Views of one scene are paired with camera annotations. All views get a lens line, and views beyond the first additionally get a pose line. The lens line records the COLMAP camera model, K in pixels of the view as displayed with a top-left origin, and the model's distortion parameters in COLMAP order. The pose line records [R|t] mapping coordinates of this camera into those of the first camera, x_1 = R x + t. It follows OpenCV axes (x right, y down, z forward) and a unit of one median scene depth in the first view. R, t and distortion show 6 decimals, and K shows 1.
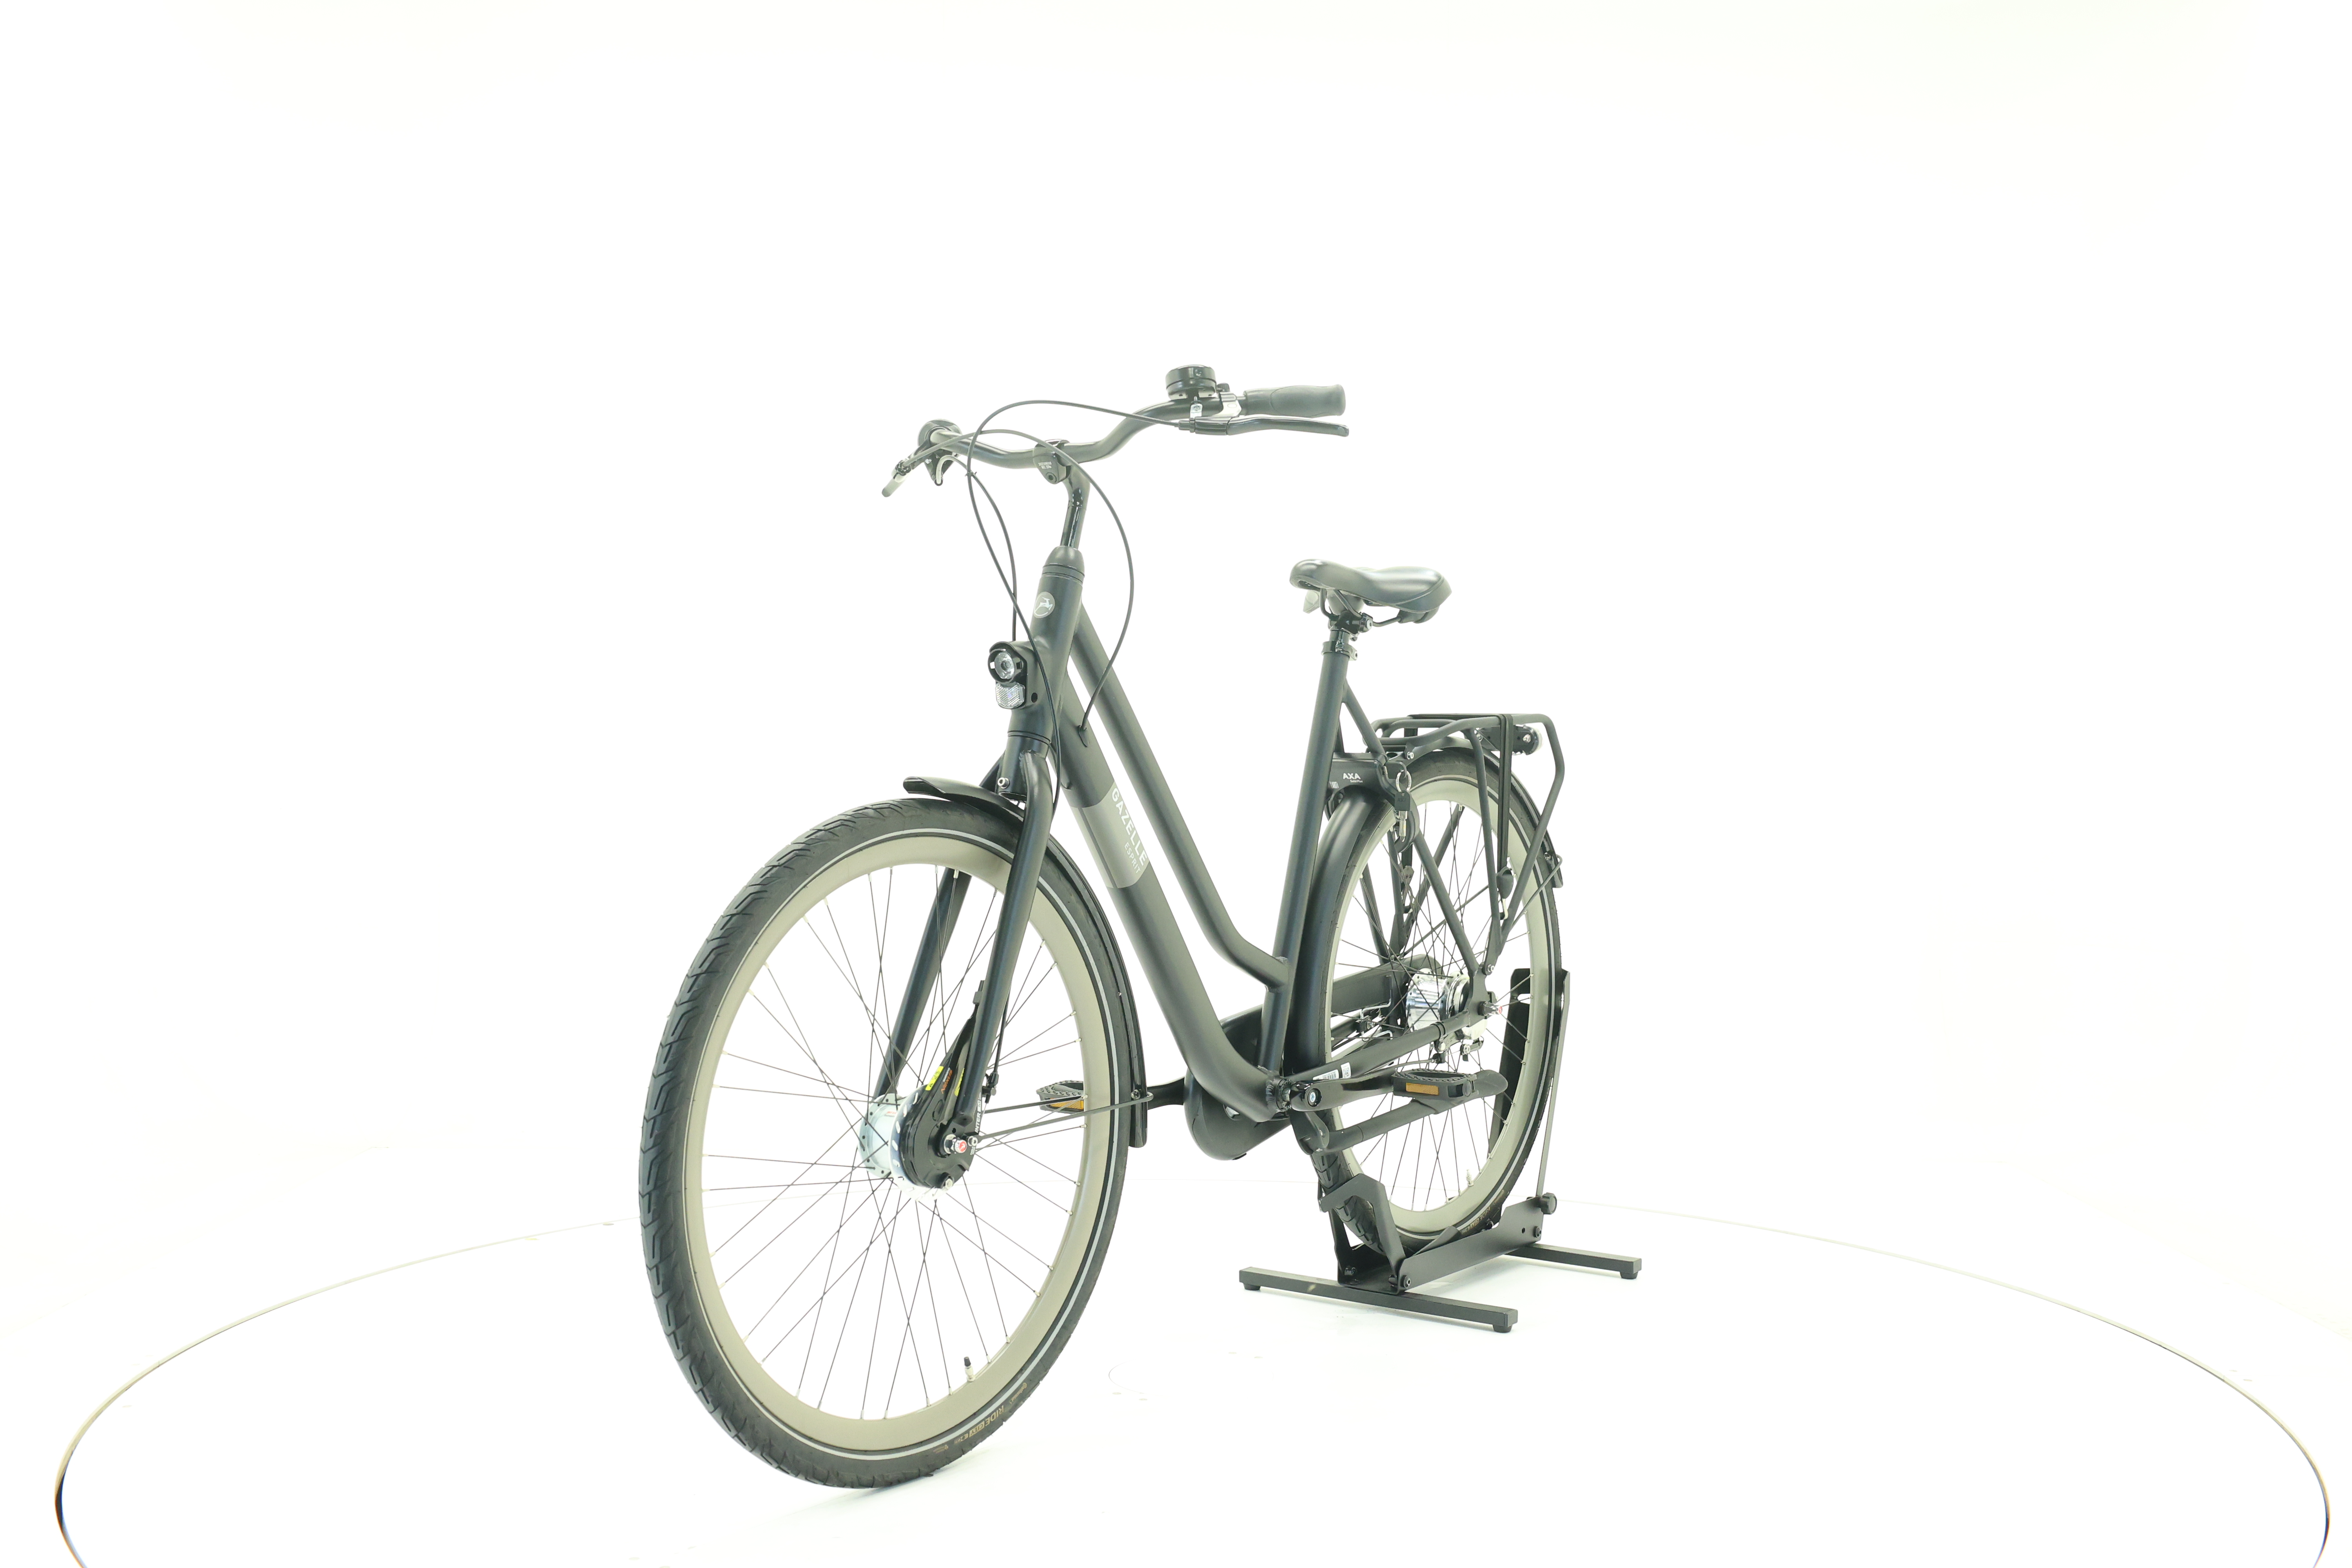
lens RADIAL K [[2469.8, 0, 1184.3], [0, 2469.8, 792.7], [0, 0, 1]] dist [-0.018220, 0.000000]
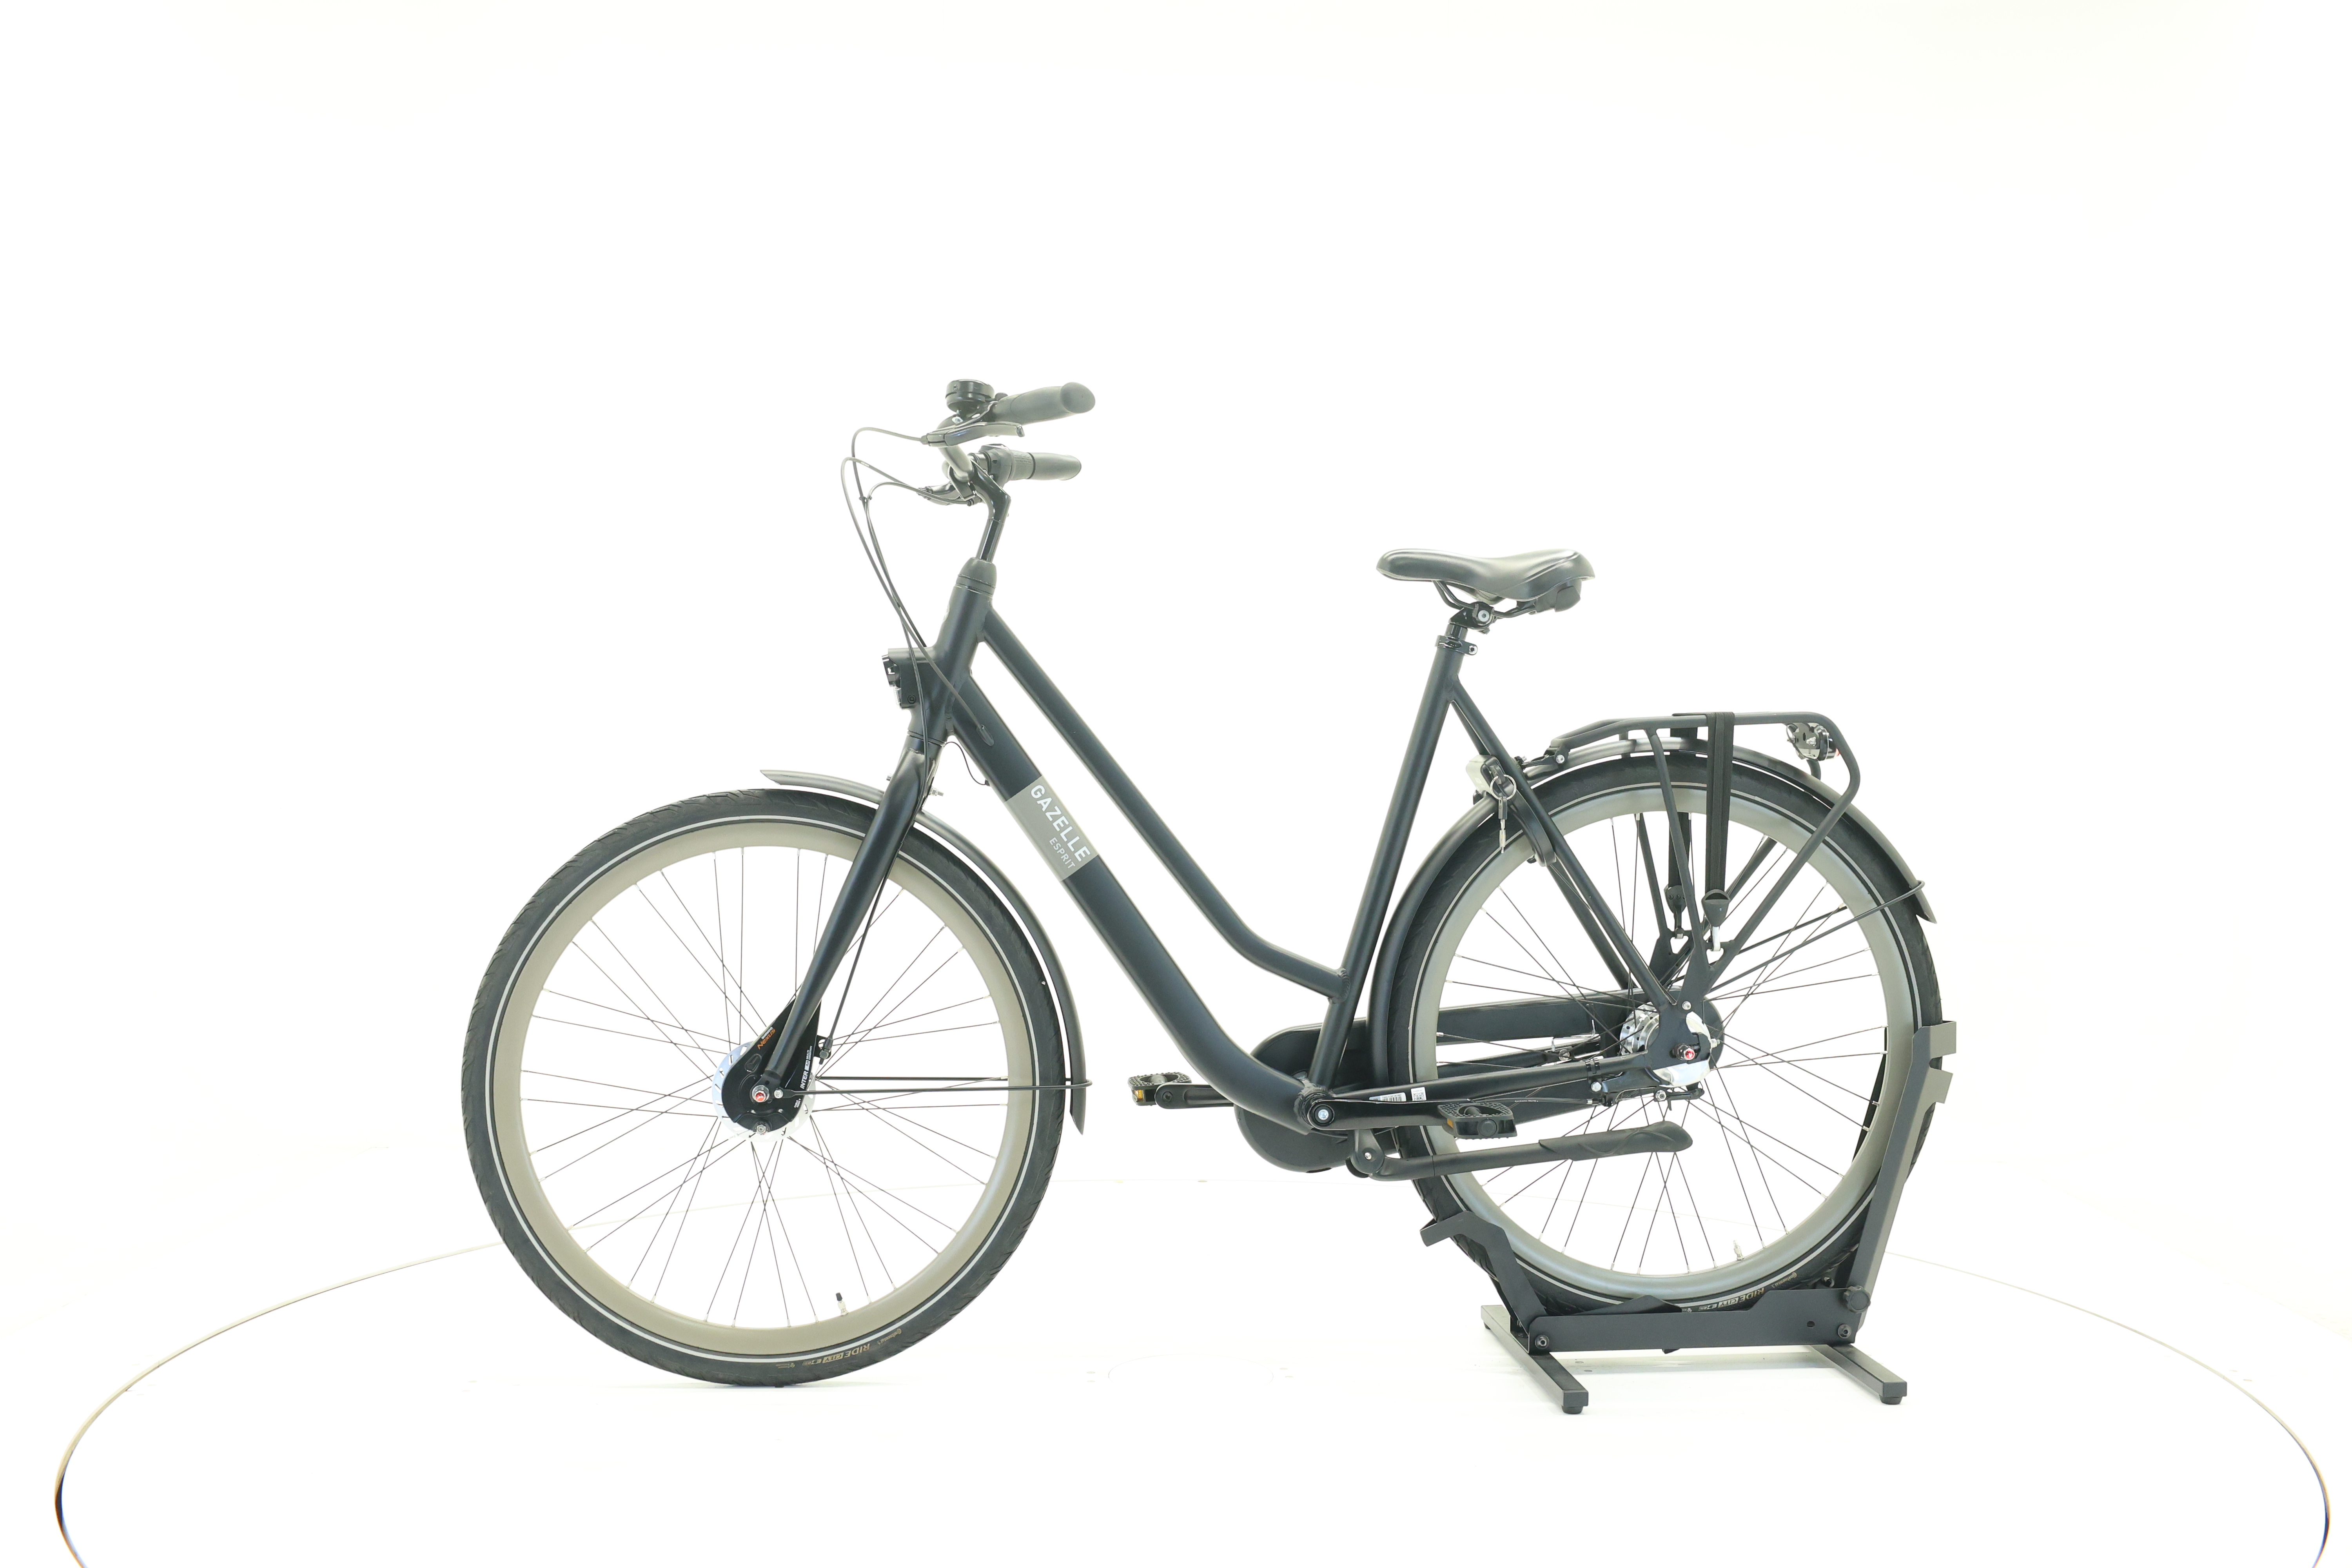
lens RADIAL K [[2469.8, 0, 1170.7], [0, 2469.8, 790.8], [0, 0, 1]] dist [-0.018220, 0.000000]
pose [[0.654102, 0.017196, -0.756211, 0.821755], [-0.019241, 0.999796, 0.006092, -0.007167], [0.756162, 0.010565, 0.654299, 0.371158]]
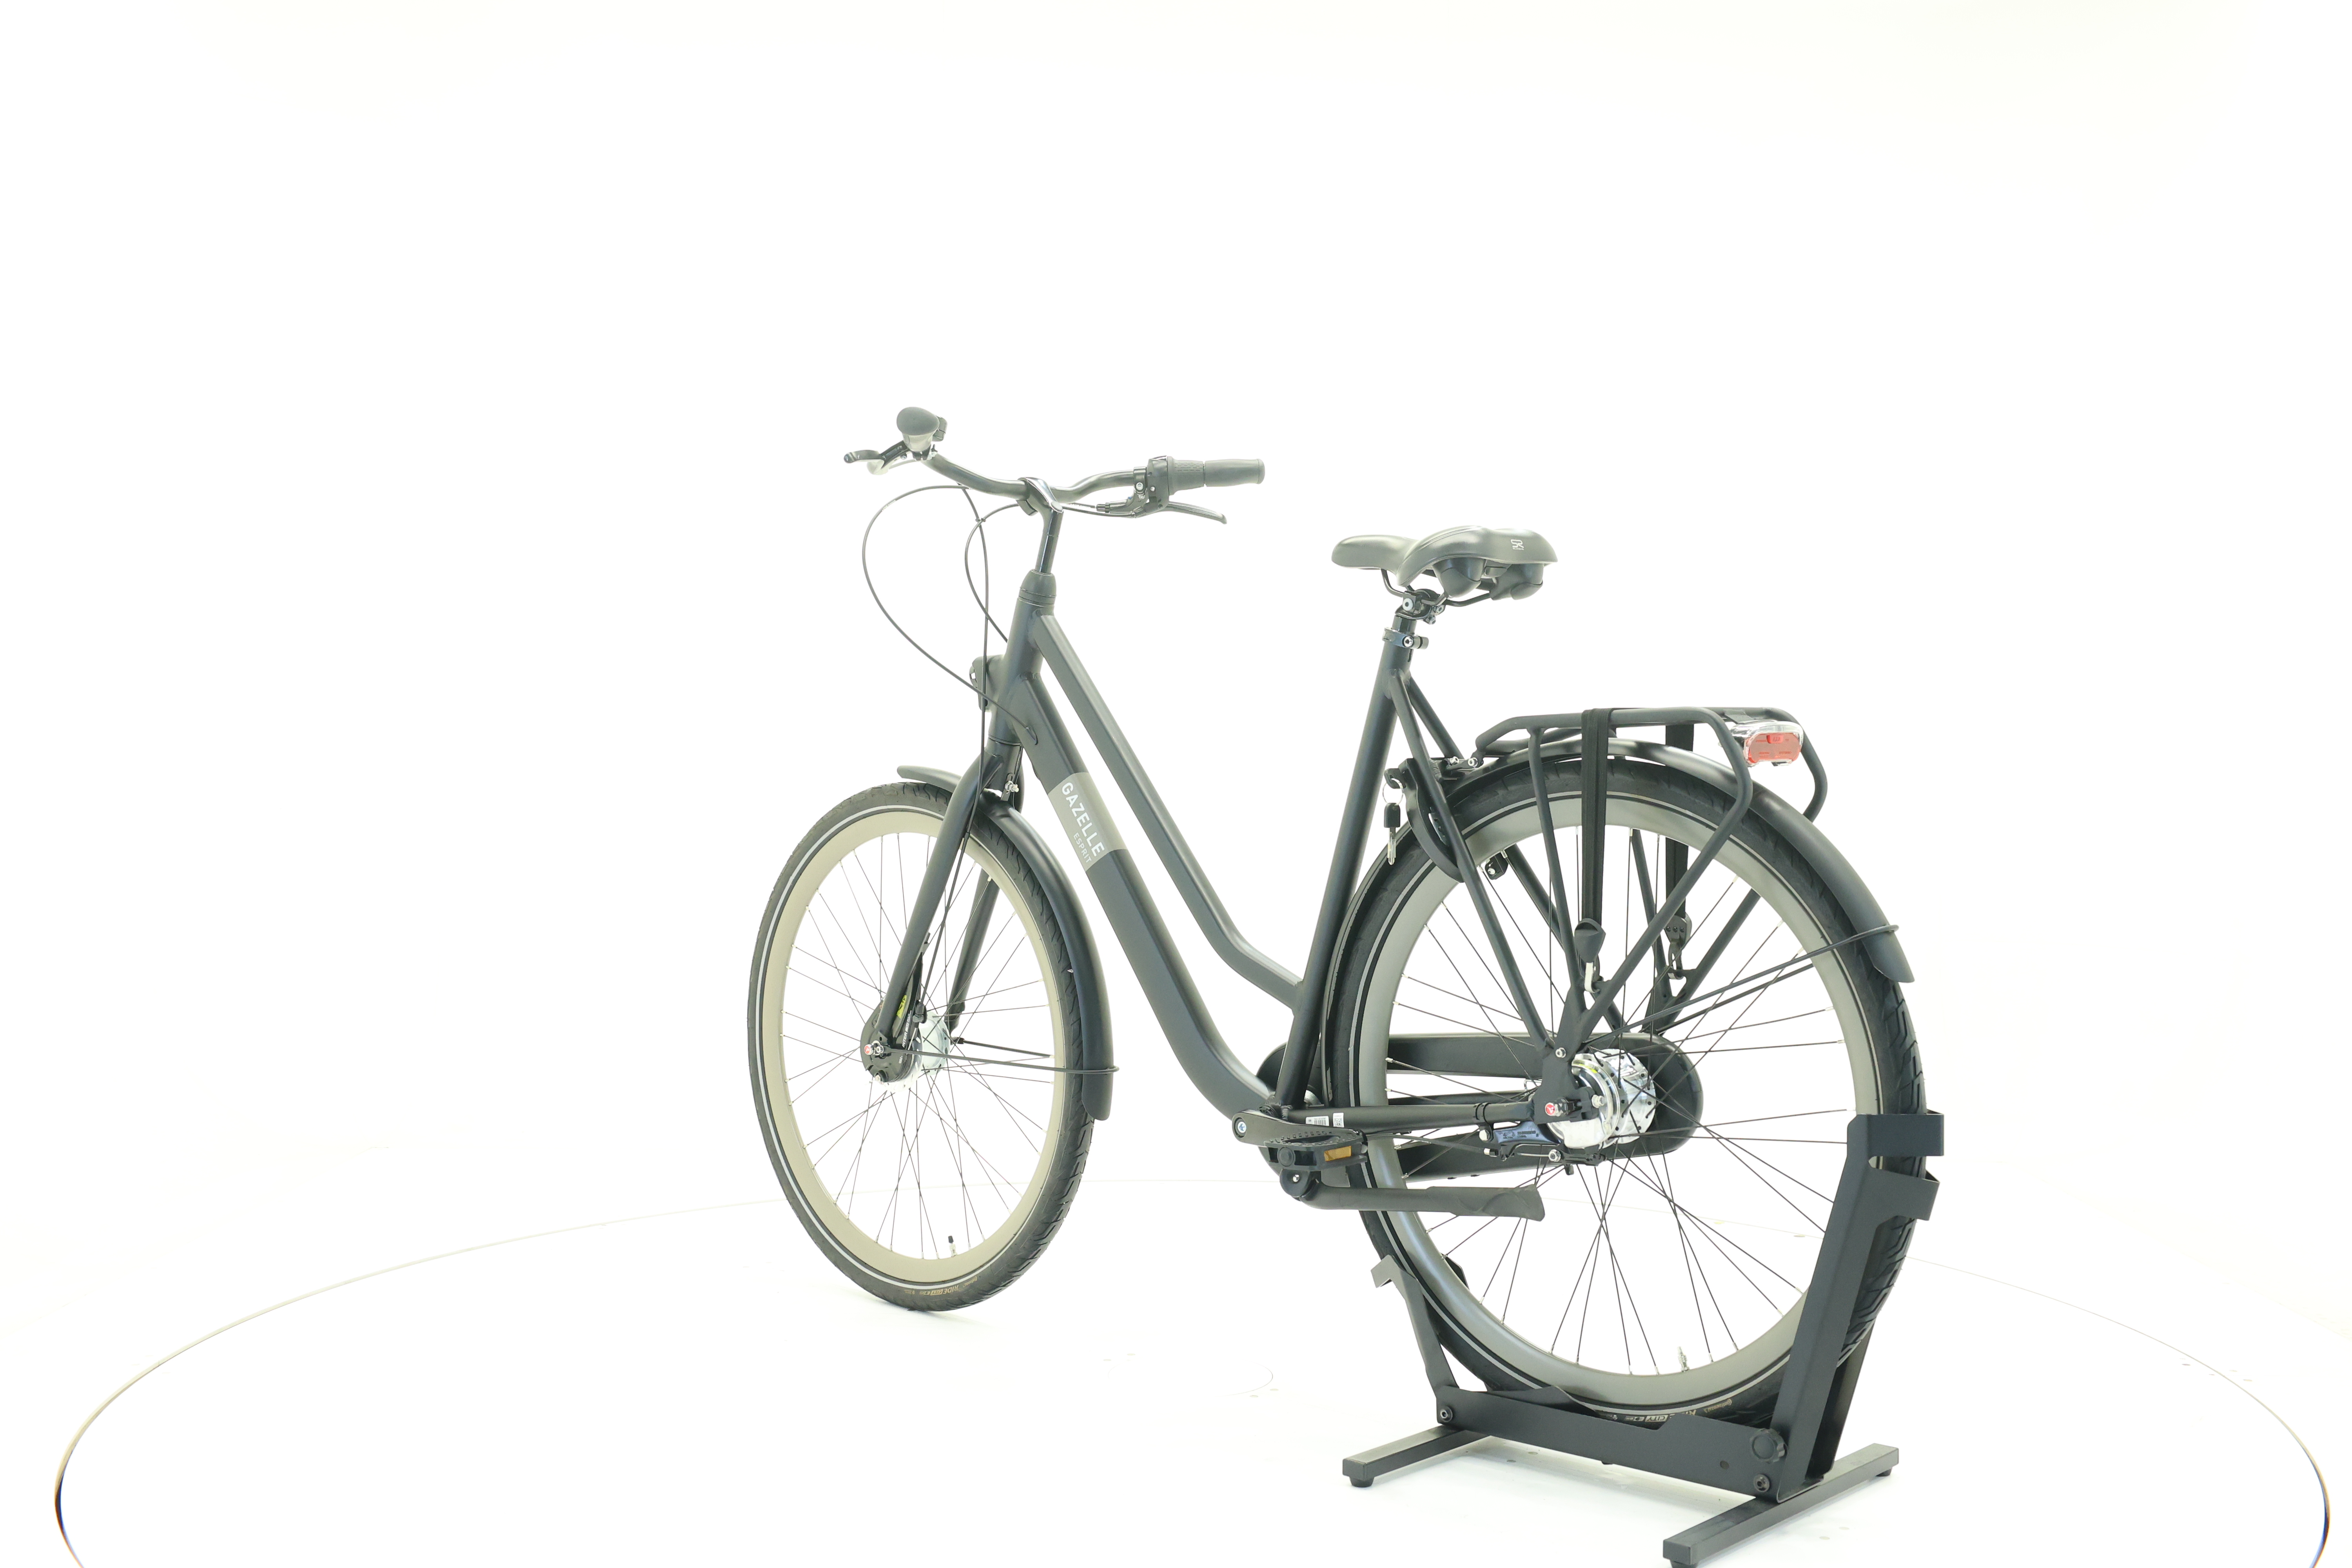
lens RADIAL K [[2469.8, 0, 1176.3], [0, 2469.8, 765.2], [0, 0, 1]] dist [-0.018220, 0.000000]
pose [[-0.133568, 0.017999, -0.990876, 1.087858], [-0.022394, 0.999525, 0.021174, -0.035331], [0.990787, 0.025018, -0.133102, 1.233270]]
